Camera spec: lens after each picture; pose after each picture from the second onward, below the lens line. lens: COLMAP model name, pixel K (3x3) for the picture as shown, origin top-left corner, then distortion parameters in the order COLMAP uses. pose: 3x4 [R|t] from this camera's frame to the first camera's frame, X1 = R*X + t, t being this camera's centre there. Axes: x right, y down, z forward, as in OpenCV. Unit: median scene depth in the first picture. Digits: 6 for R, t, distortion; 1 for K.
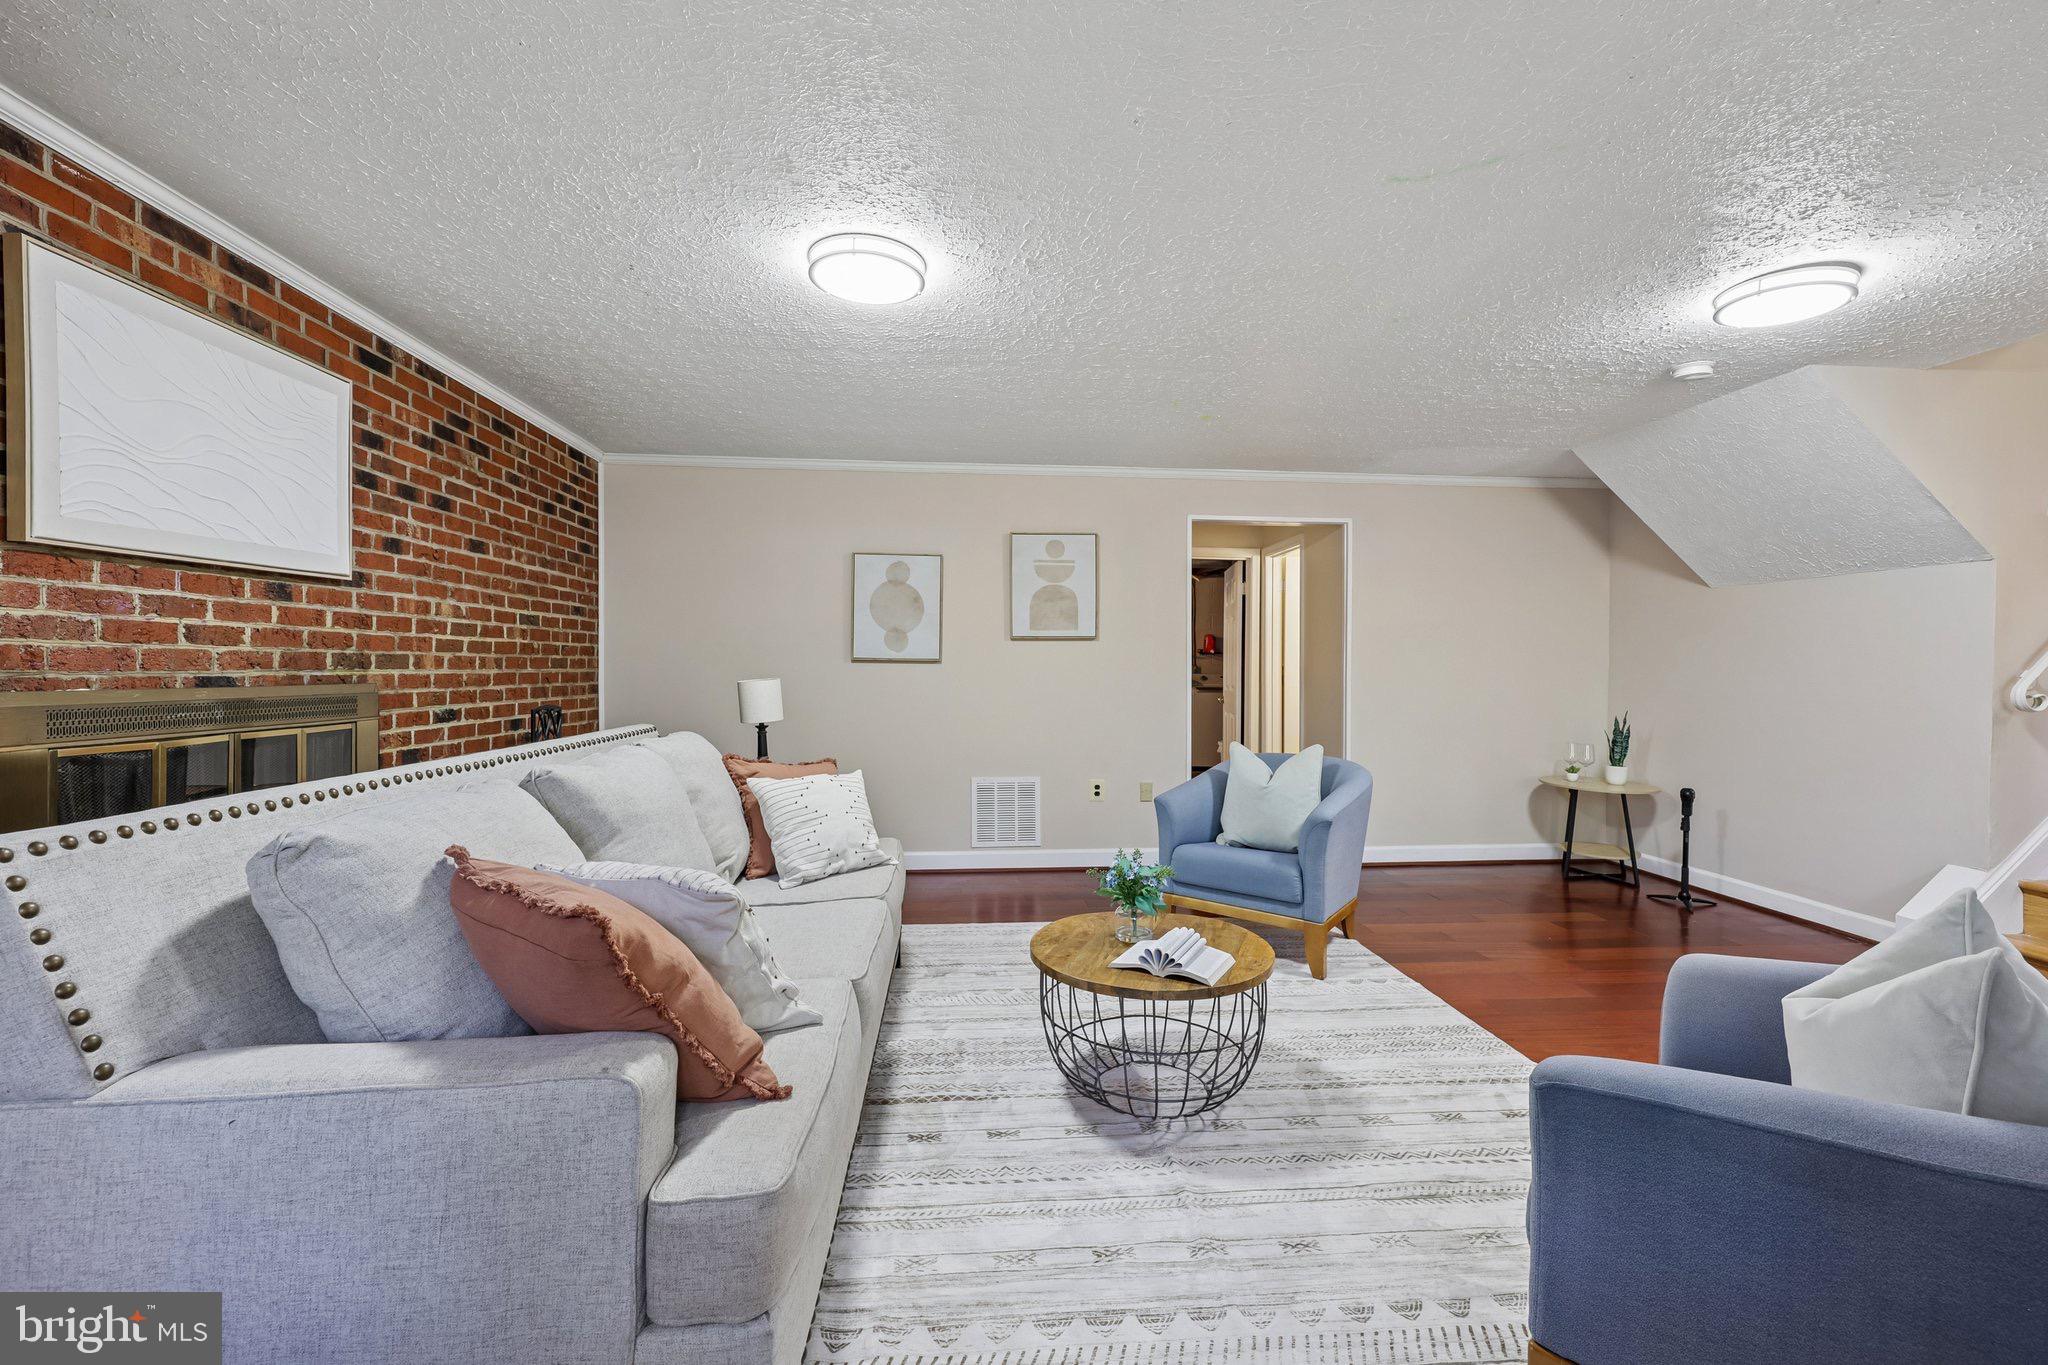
lens RADIAL K [[842.2, 0, 1026.4], [0, 842.2, 676.2], [0, 0, 1]] dist [0.004287, -0.000936]
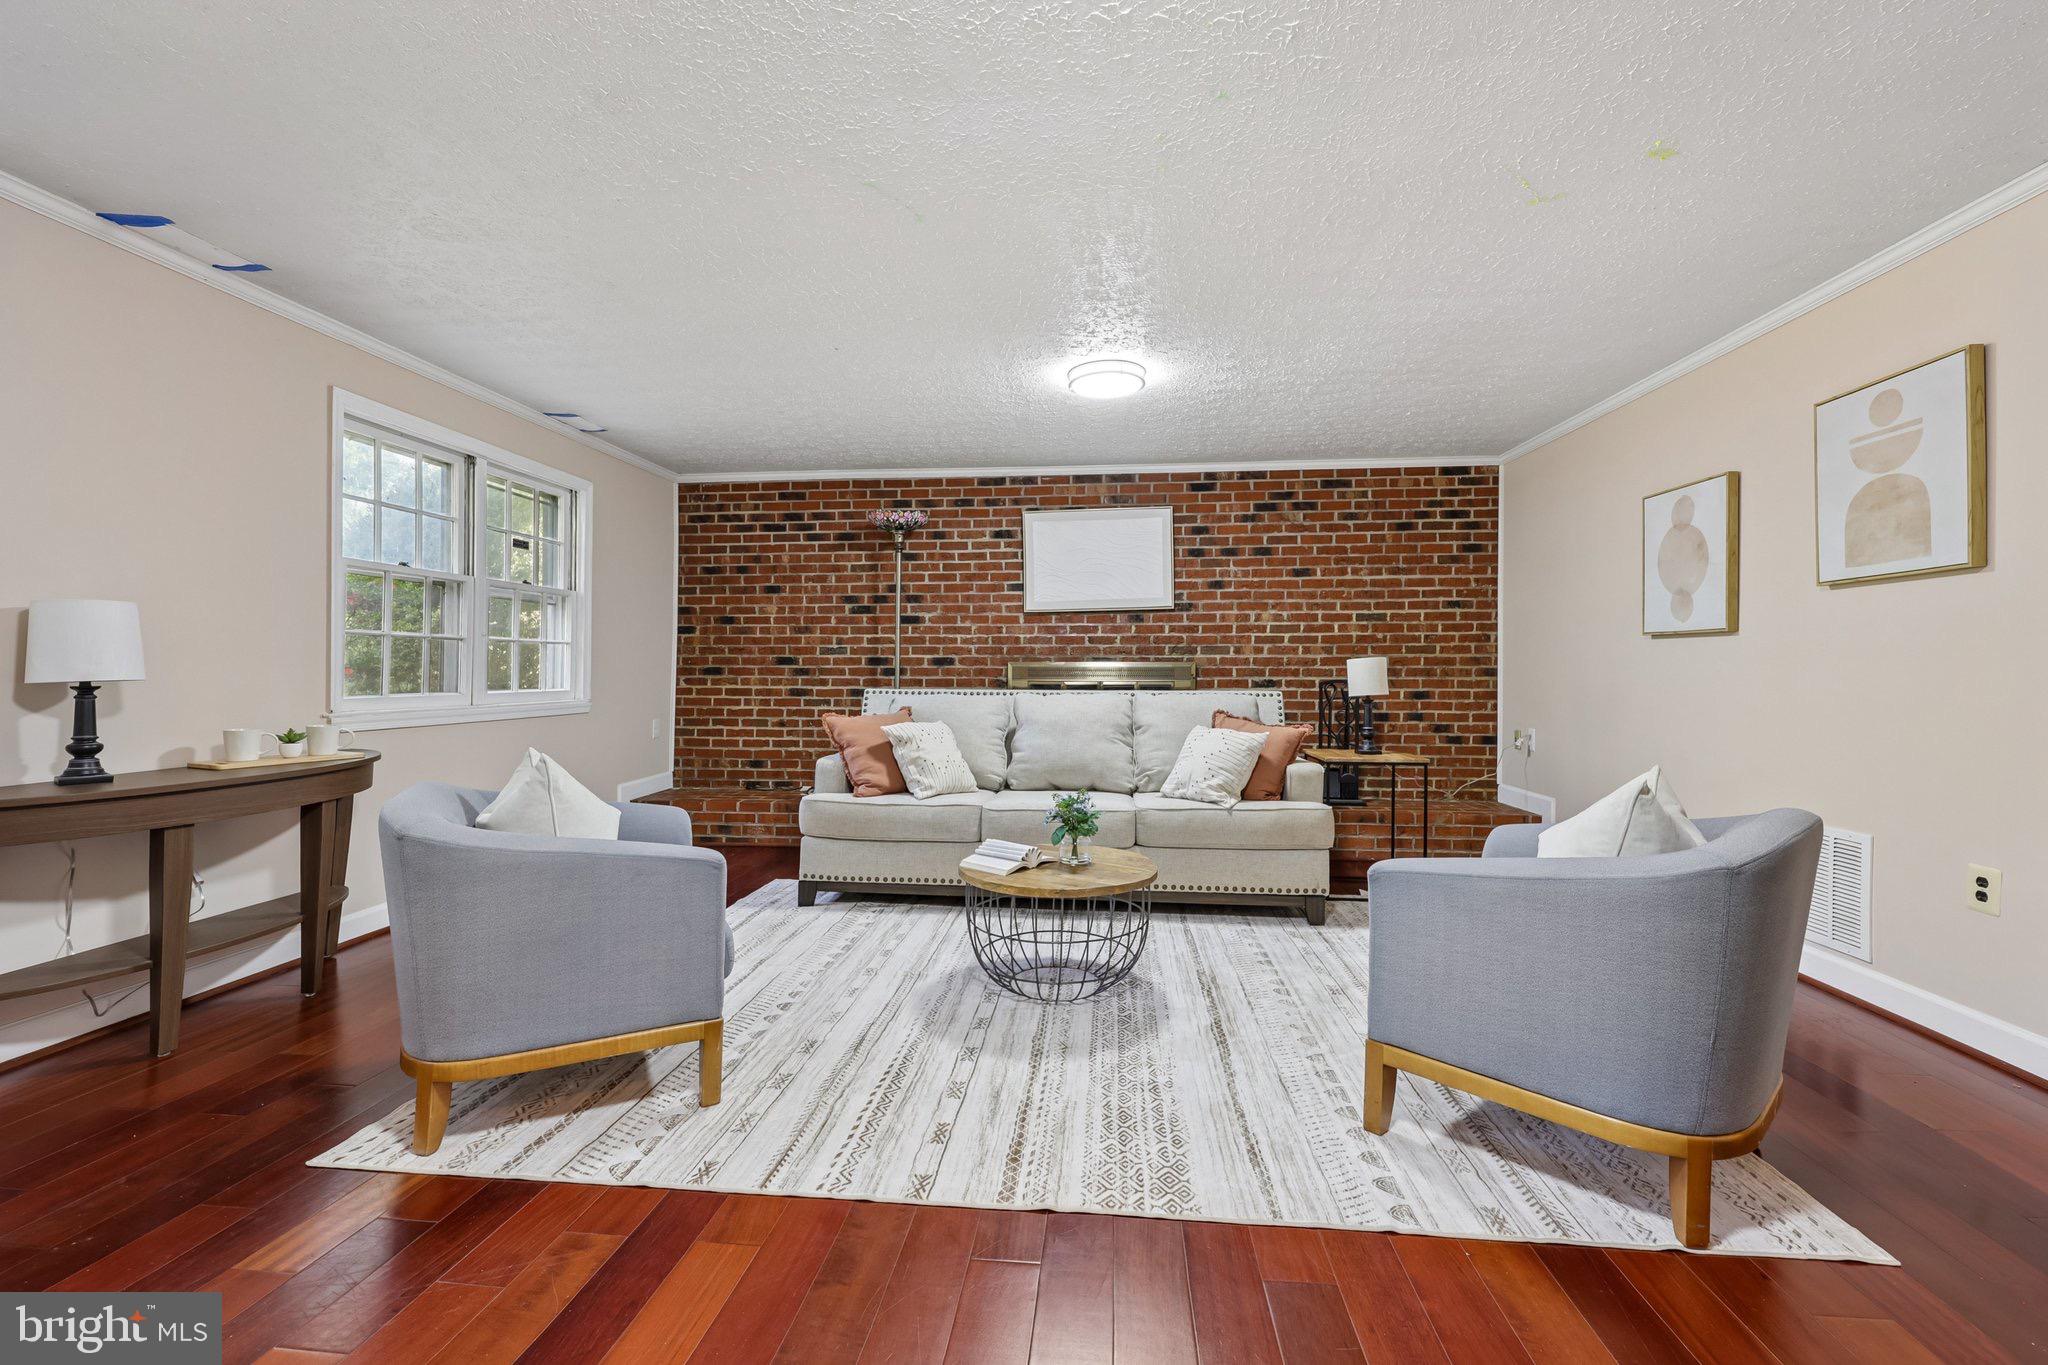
lens RADIAL K [[842.2, 0, 1030.2], [0, 842.2, 673.8], [0, 0, 1]] dist [0.004287, -0.000936]
pose [[-0.172857, 0.000760, -0.984947, 0.975262], [-0.009153, 0.999955, 0.002378, 0.029091], [0.984904, 0.009427, -0.172842, 0.845701]]
